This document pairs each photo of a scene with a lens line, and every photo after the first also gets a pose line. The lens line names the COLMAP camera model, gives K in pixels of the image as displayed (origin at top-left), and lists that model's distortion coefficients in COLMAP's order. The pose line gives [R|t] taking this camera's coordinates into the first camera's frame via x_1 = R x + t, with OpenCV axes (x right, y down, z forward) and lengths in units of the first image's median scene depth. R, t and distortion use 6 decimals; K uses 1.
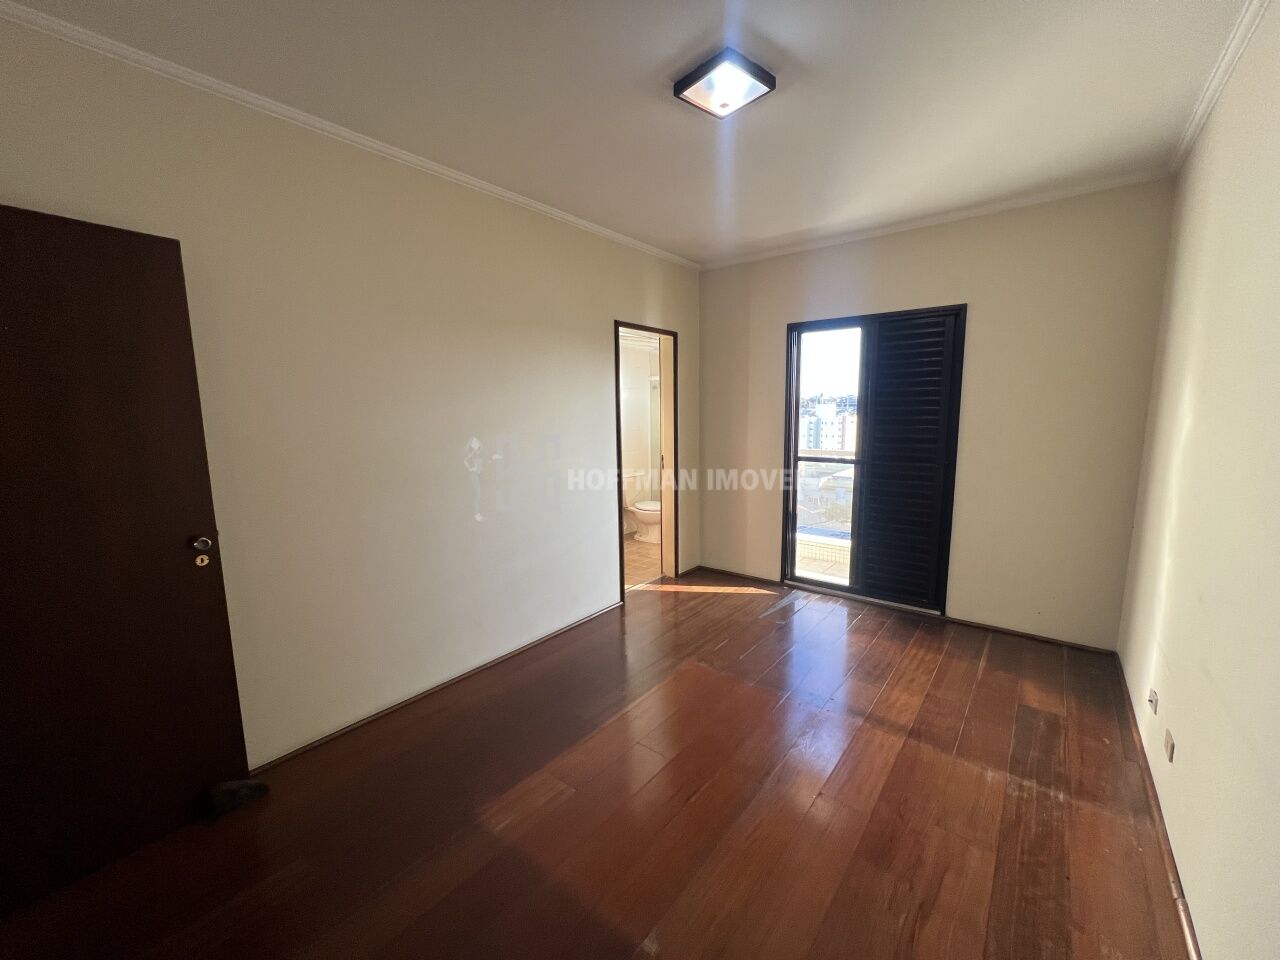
lens RADIAL K [[510.3, 0, 637.2], [0, 510.3, 486.3], [0, 0, 1]] dist [-0.000827, 0.000766]
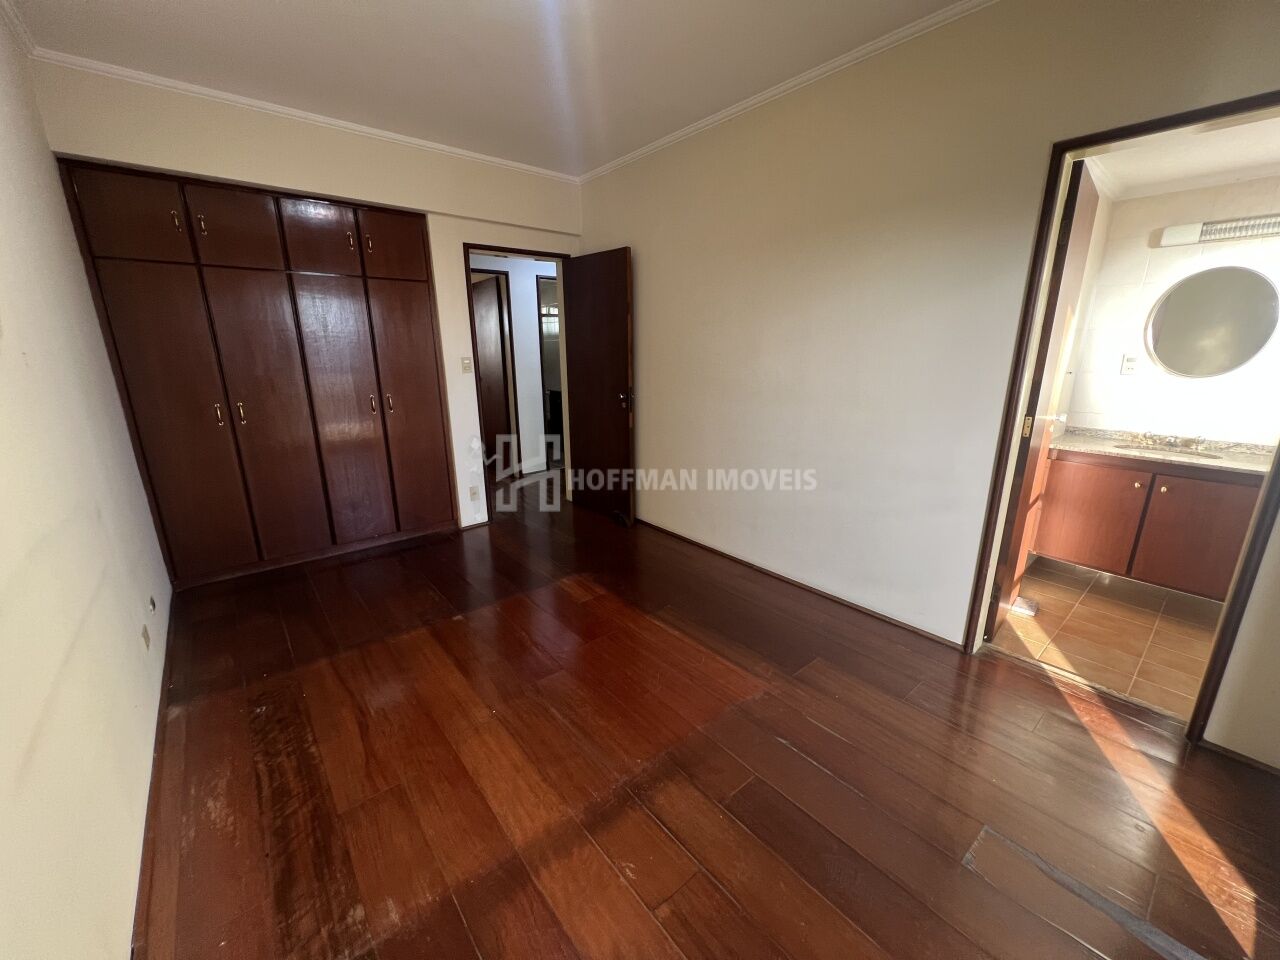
lens RADIAL K [[510.3, 0, 641.2], [0, 510.3, 480.3], [0, 0, 1]] dist [-0.000827, 0.000766]
pose [[-0.191722, 0.273022, -0.942710, 0.575649], [-0.133559, 0.944335, 0.300655, -0.097736], [0.972319, 0.183549, -0.144585, 0.684162]]
